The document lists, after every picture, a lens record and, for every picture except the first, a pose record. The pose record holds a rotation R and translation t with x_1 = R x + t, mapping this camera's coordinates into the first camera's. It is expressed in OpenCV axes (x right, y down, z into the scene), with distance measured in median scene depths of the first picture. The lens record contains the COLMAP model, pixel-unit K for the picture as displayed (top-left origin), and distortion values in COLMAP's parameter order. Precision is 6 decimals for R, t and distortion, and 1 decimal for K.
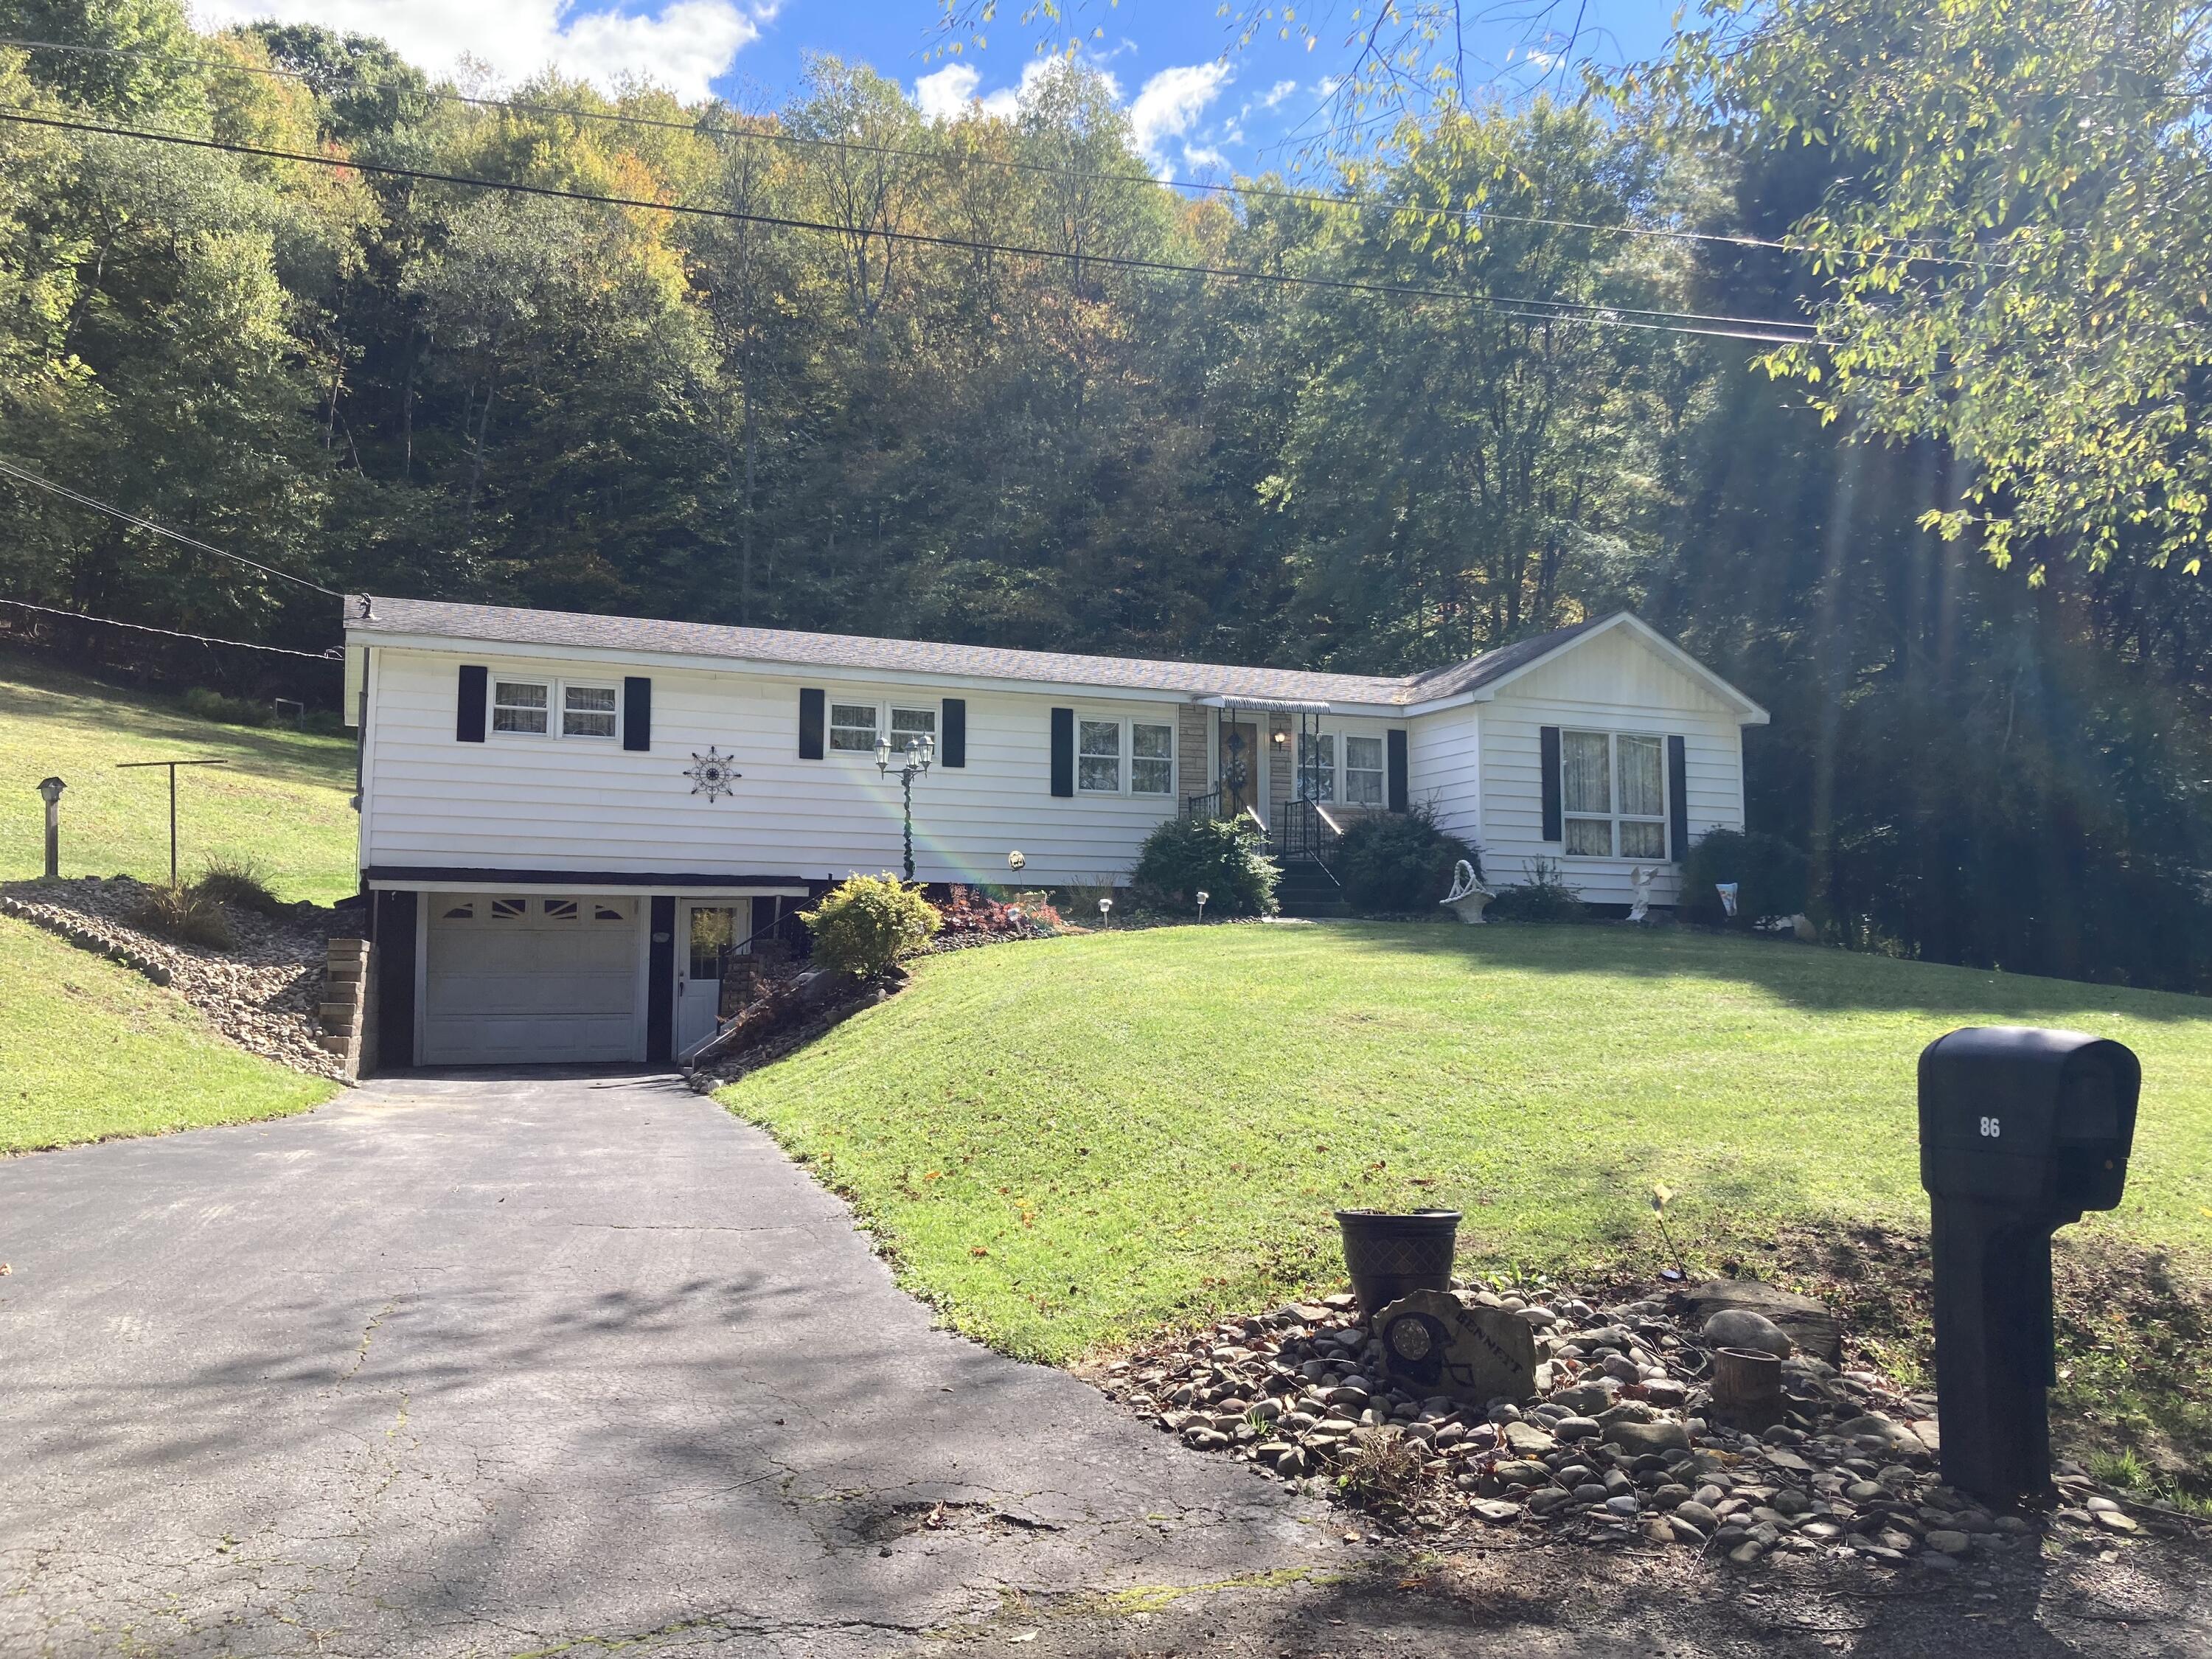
lens RADIAL K [[1809.9, 0, 1109.5], [0, 1809.9, 783.0], [0, 0, 1]] dist [0.030599, -0.016929]
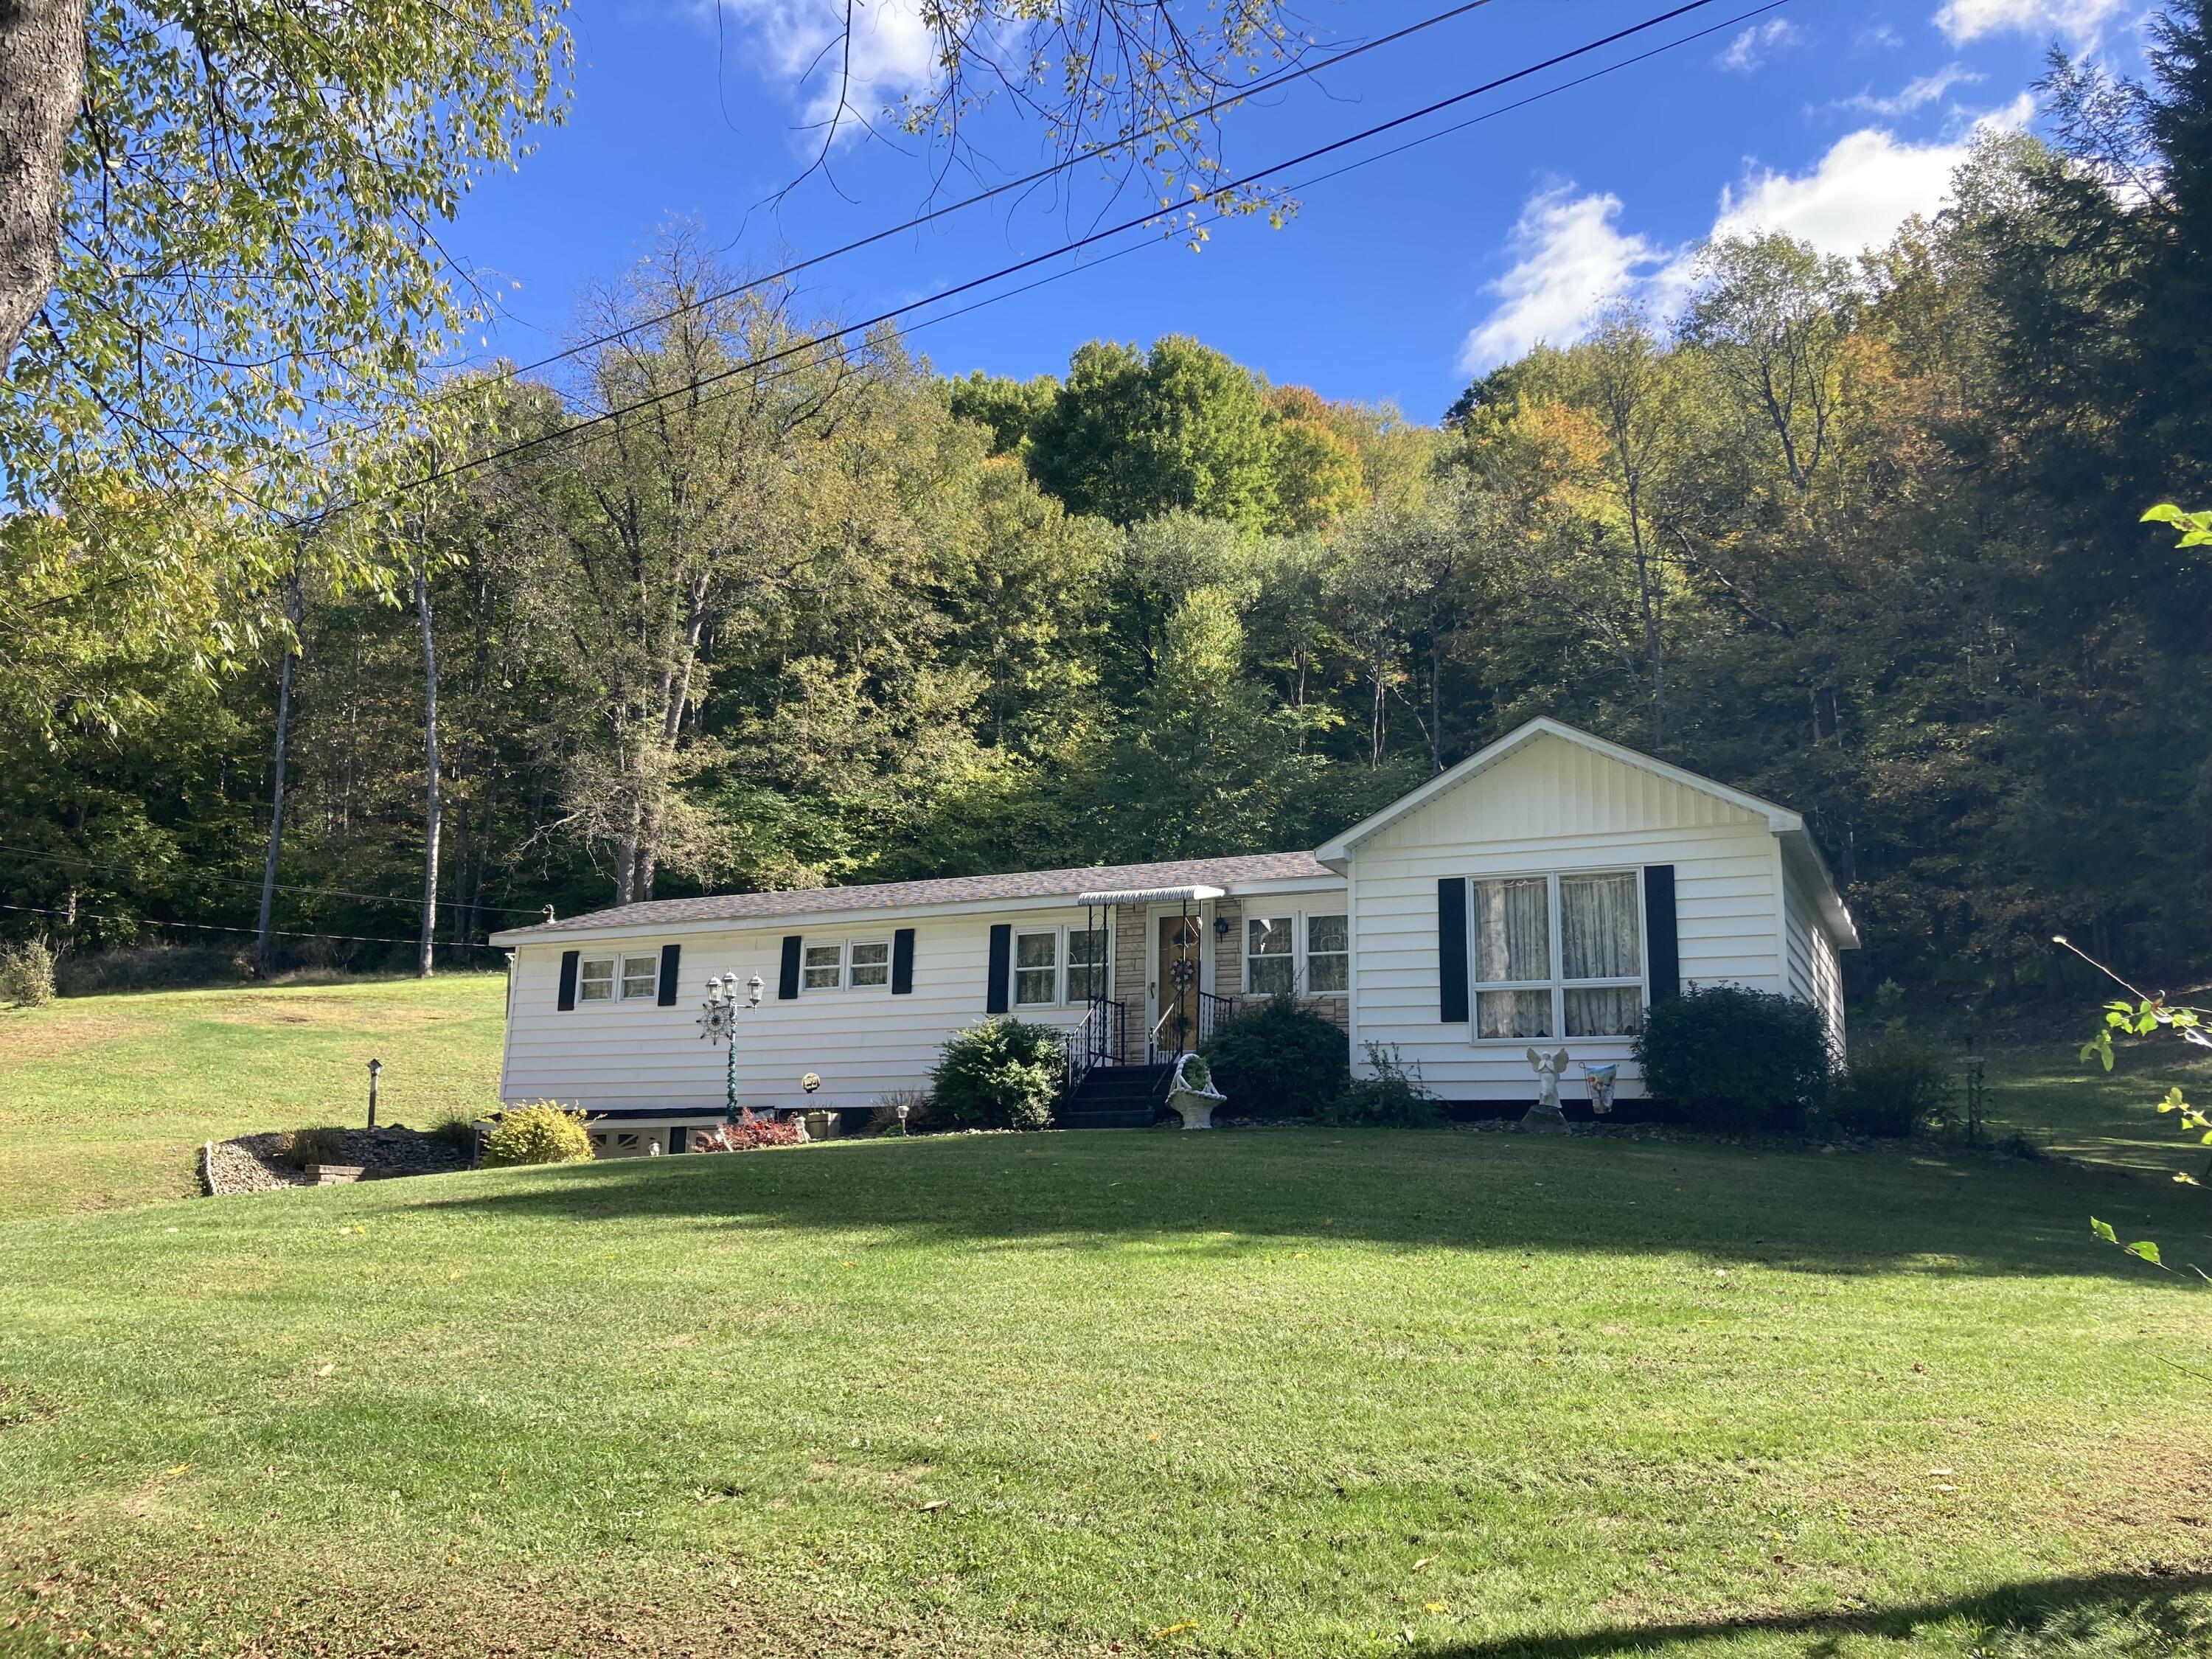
lens RADIAL K [[1809.9, 0, 1109.5], [0, 1809.9, 783.0], [0, 0, 1]] dist [0.030599, -0.016929]
pose [[0.670920, -0.164956, -0.722949, 0.746580], [0.078529, 0.985267, -0.151931, 0.038188], [0.737360, 0.045160, 0.673989, 0.355781]]
